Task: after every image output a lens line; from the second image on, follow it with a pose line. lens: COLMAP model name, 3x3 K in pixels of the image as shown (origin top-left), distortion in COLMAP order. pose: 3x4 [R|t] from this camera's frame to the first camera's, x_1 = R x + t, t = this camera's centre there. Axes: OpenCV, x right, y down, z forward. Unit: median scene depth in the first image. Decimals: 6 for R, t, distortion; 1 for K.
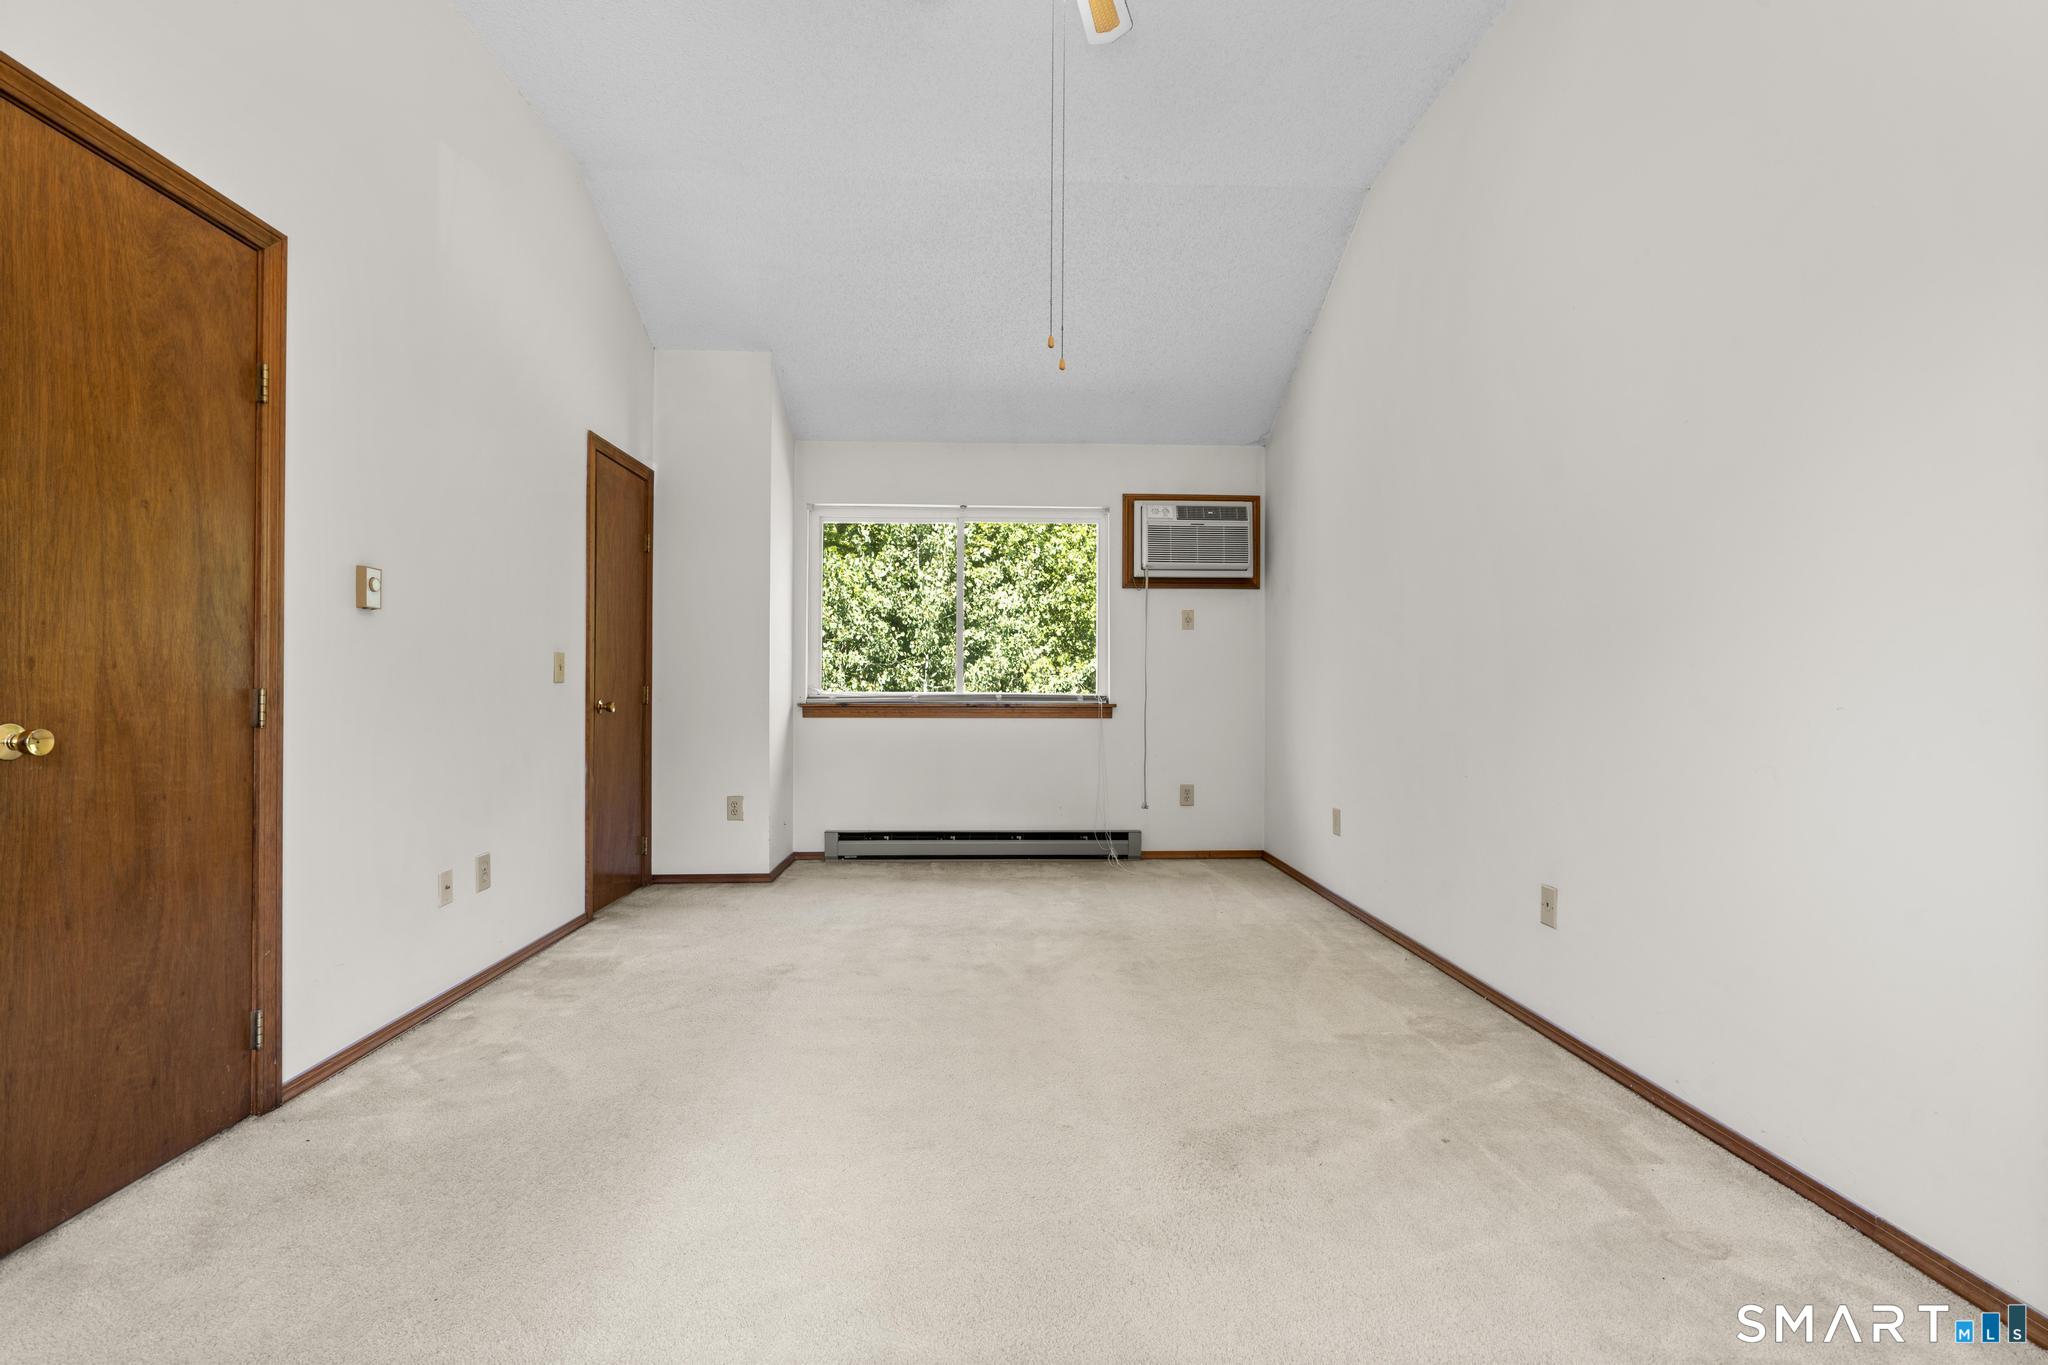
lens RADIAL K [[918.8, 0, 1022.1], [0, 918.8, 685.2], [0, 0, 1]] dist [-0.009942, 0.006568]
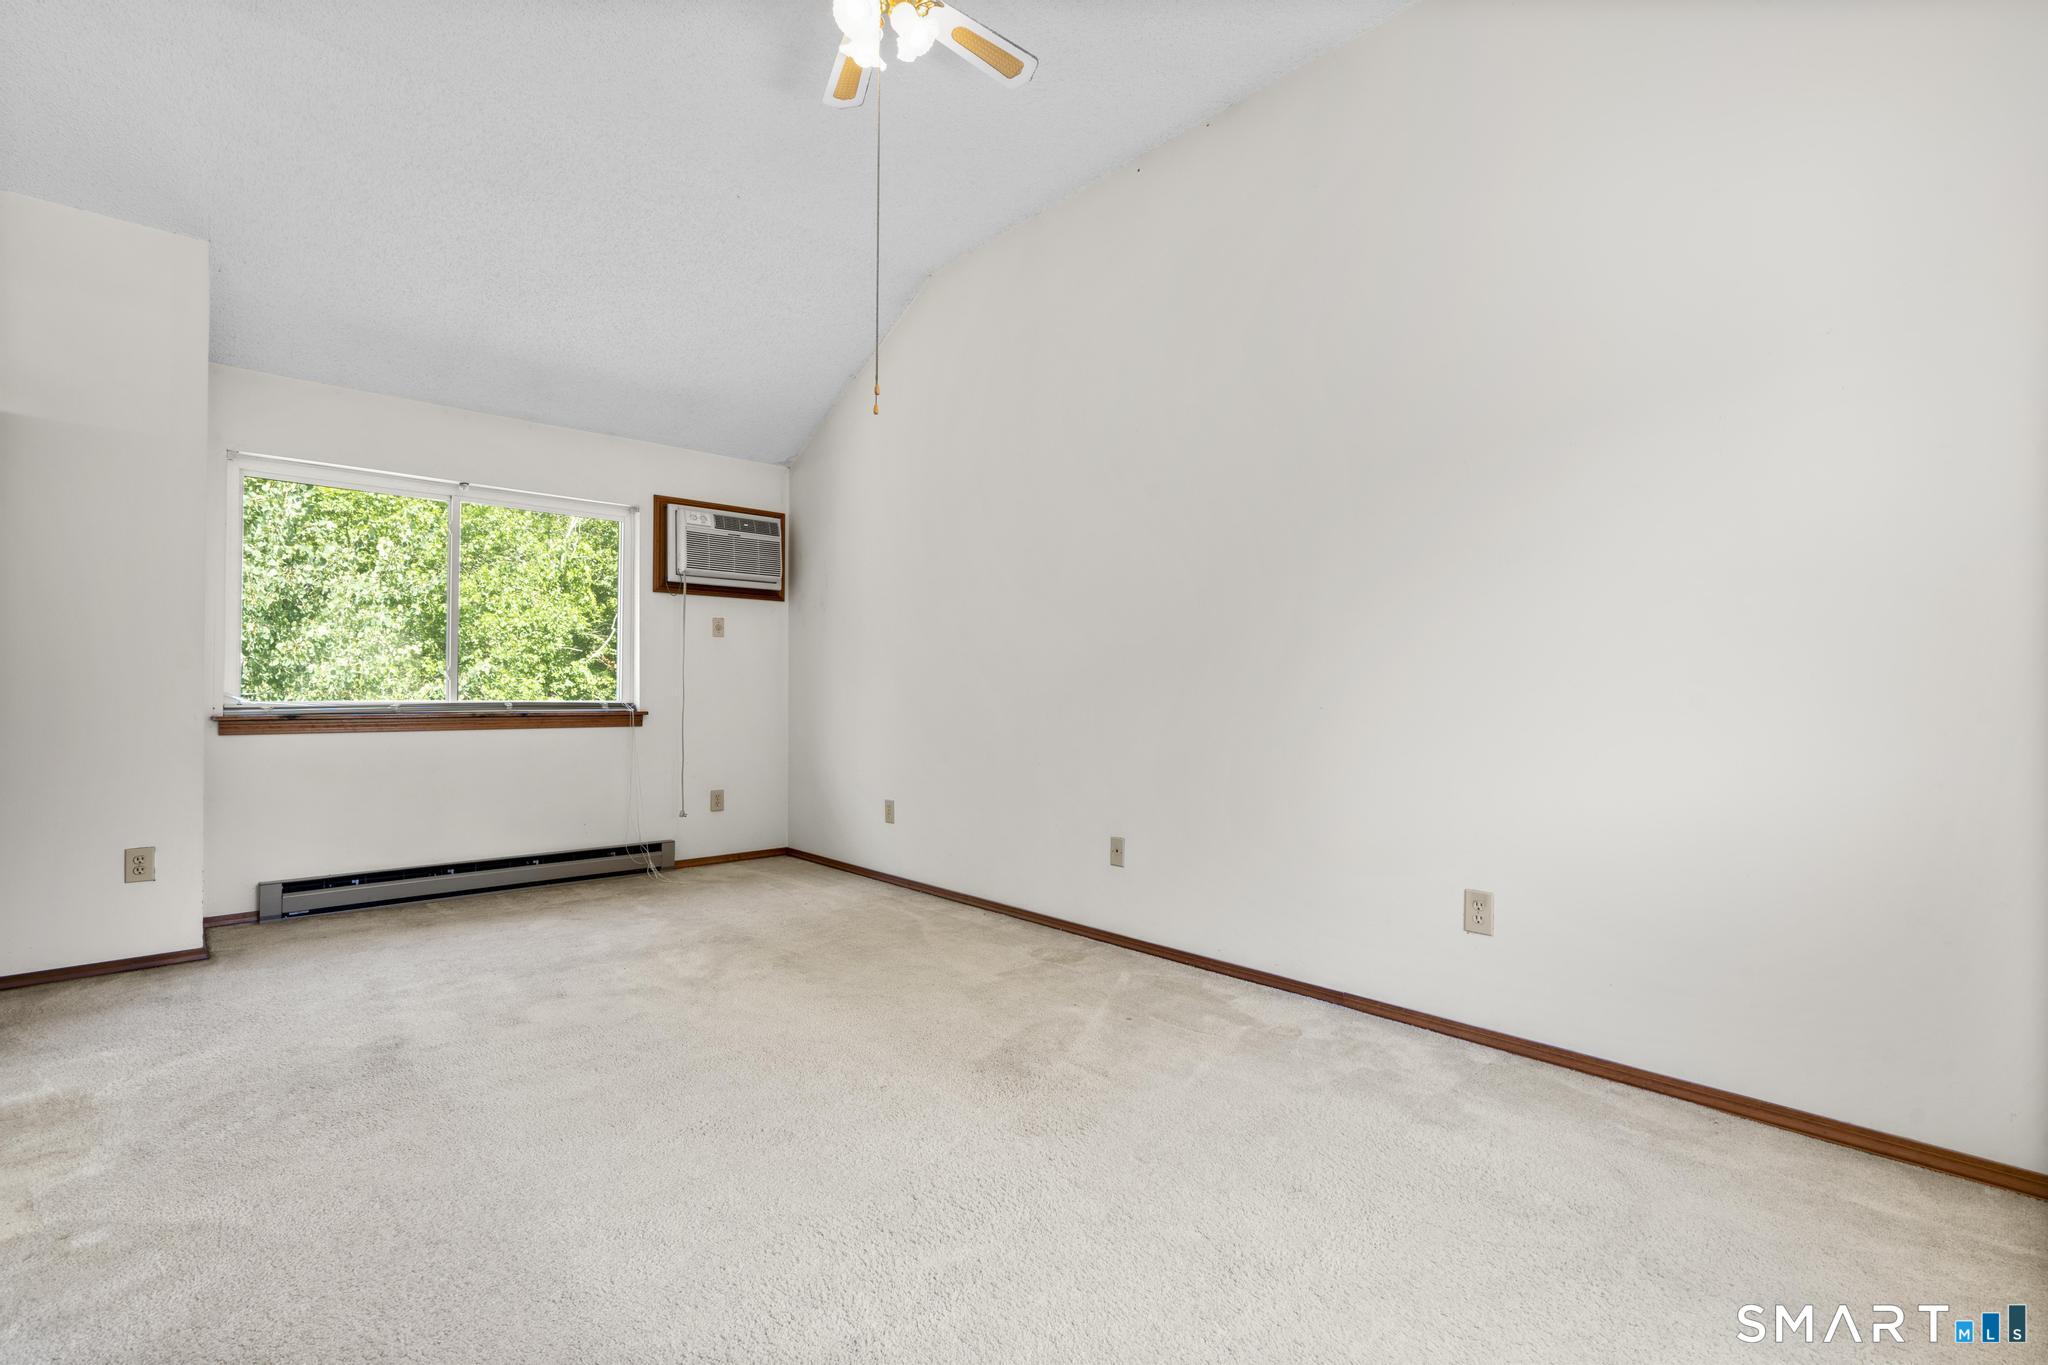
lens RADIAL K [[918.8, 0, 1022.1], [0, 918.8, 685.2], [0, 0, 1]] dist [-0.009942, 0.006568]
pose [[0.764542, 0.004685, 0.644557, -0.222903], [-0.001982, 0.999986, -0.004917, -0.003258], [-0.644571, 0.002482, 0.764541, 0.010185]]
